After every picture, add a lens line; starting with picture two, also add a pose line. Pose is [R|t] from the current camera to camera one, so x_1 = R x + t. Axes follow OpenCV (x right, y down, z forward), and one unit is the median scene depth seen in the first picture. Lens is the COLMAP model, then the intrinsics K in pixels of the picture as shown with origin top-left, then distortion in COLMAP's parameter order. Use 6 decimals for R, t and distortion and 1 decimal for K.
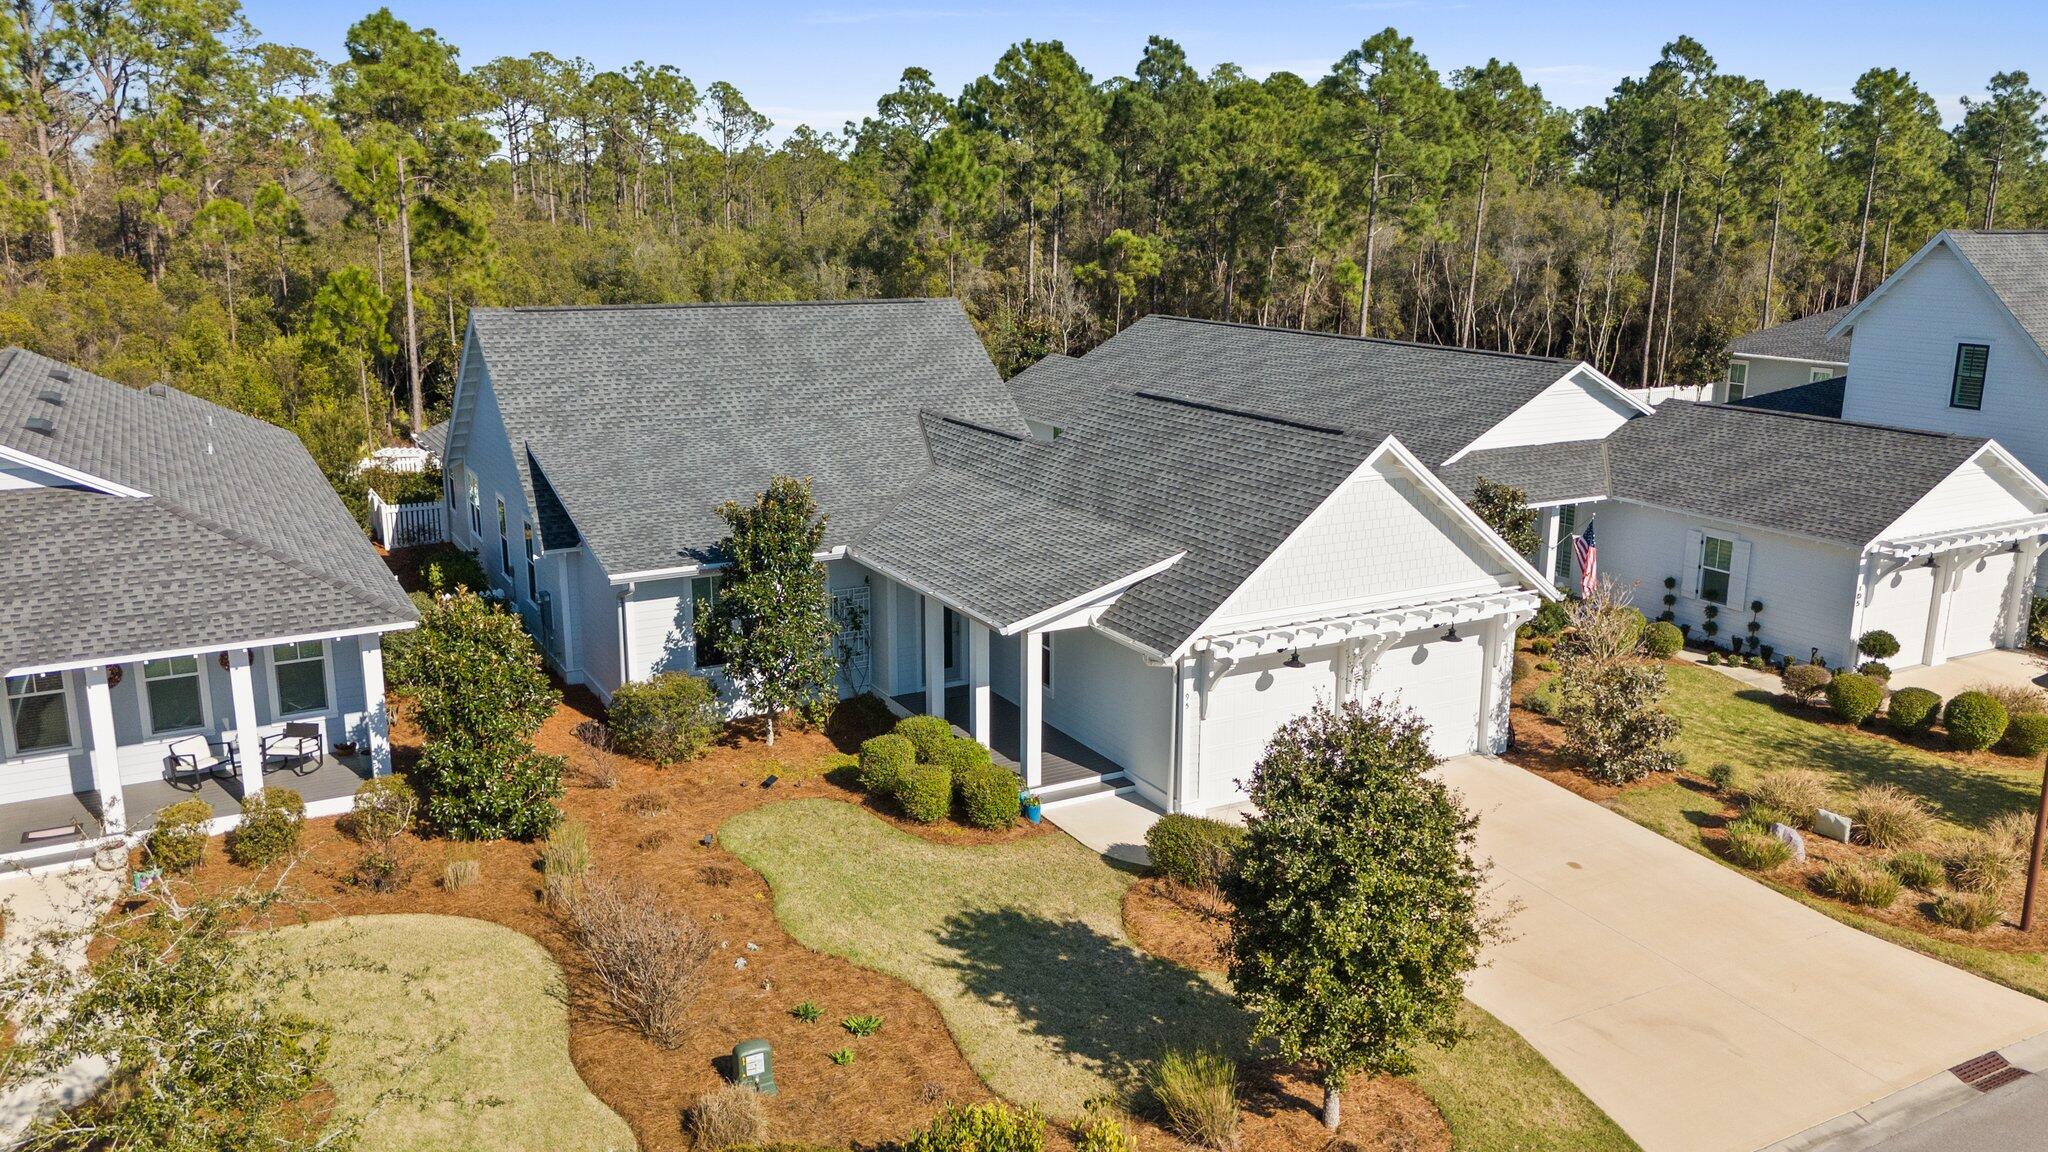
lens RADIAL K [[1537.4, 0, 1023.7], [0, 1537.4, 575.7], [0, 0, 1]] dist [0.000309, 0.000033]
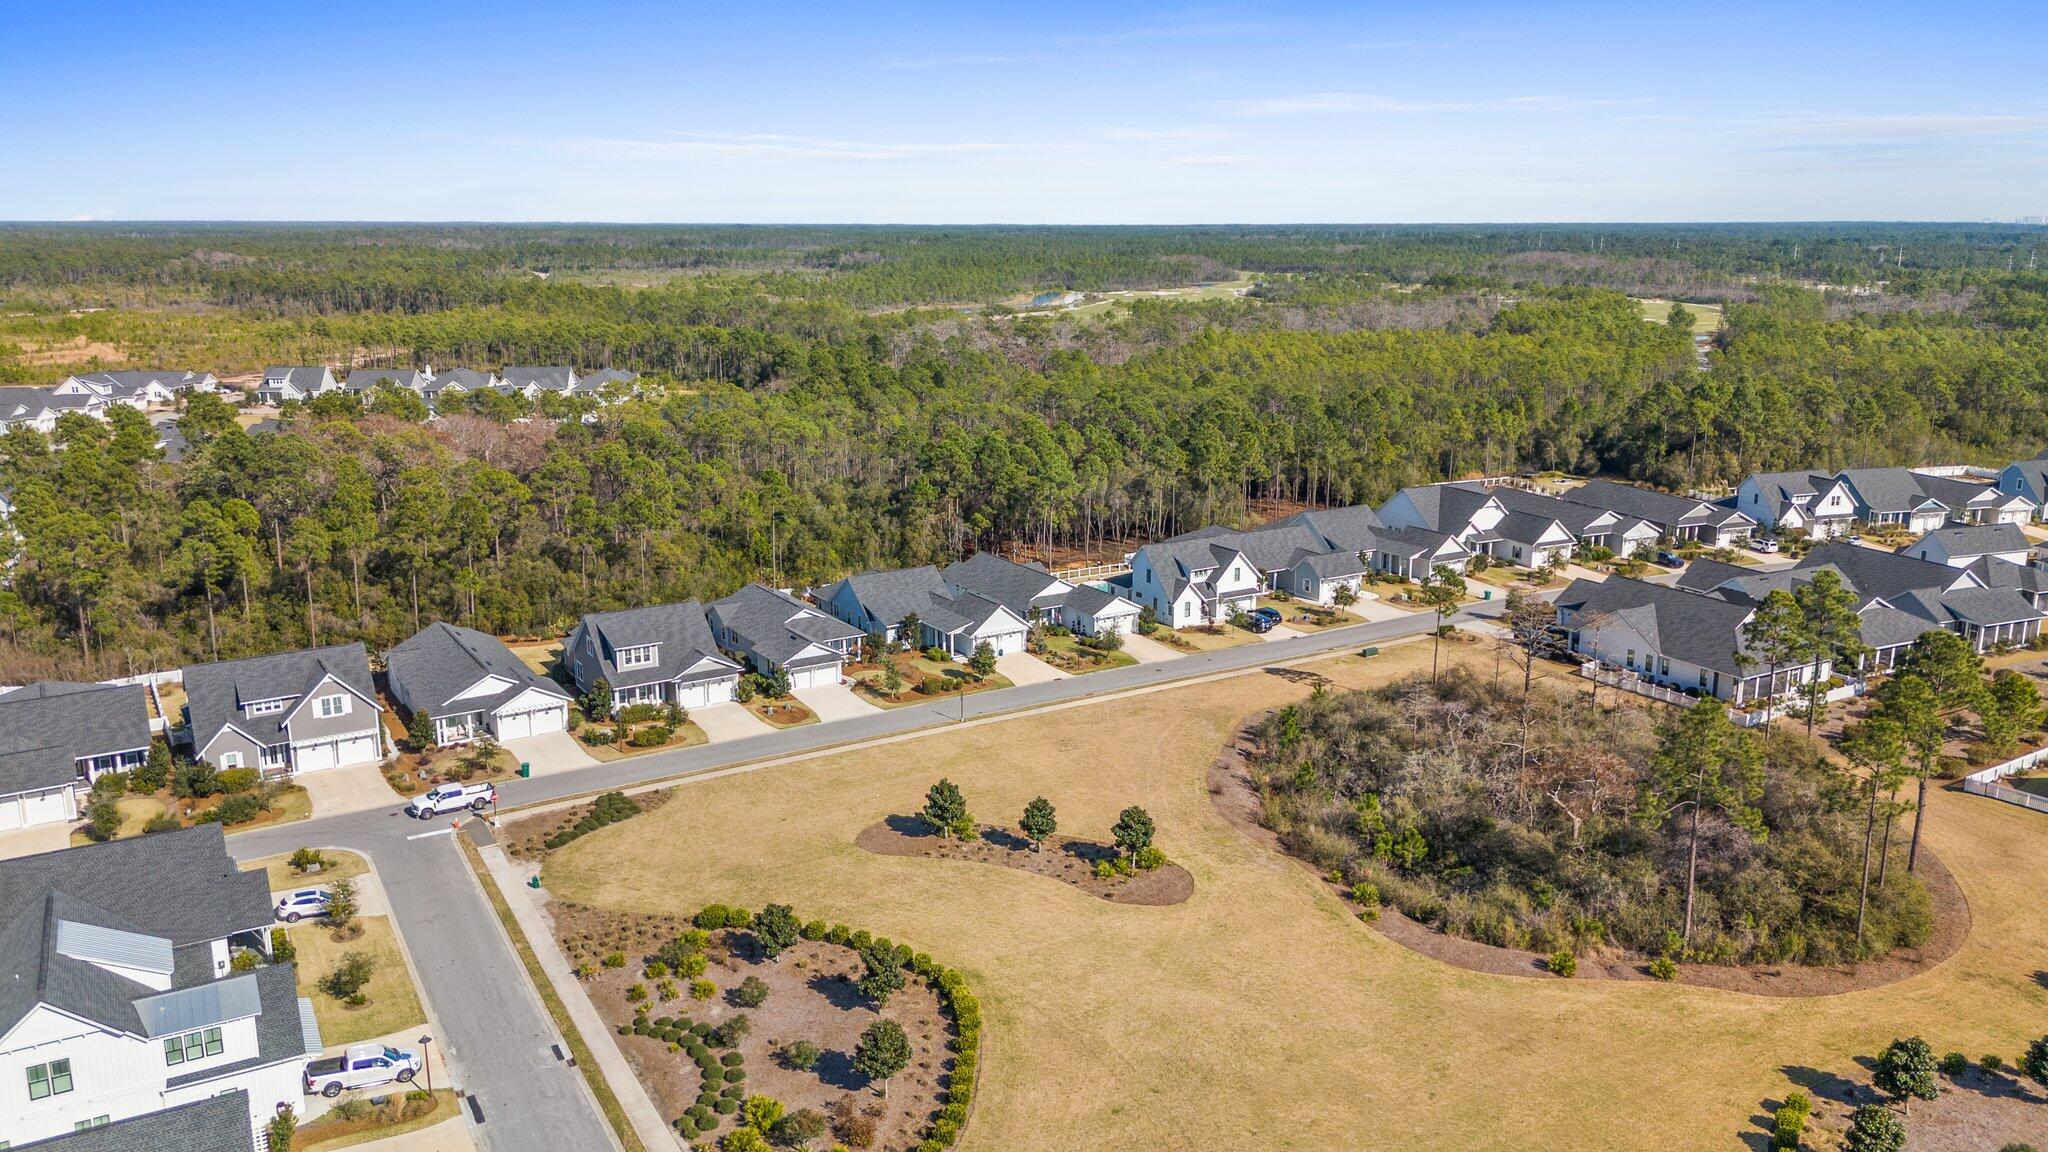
lens RADIAL K [[1537.4, 0, 1023.6], [0, 1537.4, 576.1], [0, 0, 1]] dist [0.000309, 0.000033]
pose [[0.998548, -0.018077, 0.050739, -0.017316], [0.018049, 0.999837, 0.001015, -0.207831], [-0.050749, -0.000098, 0.998711, -5.499770]]
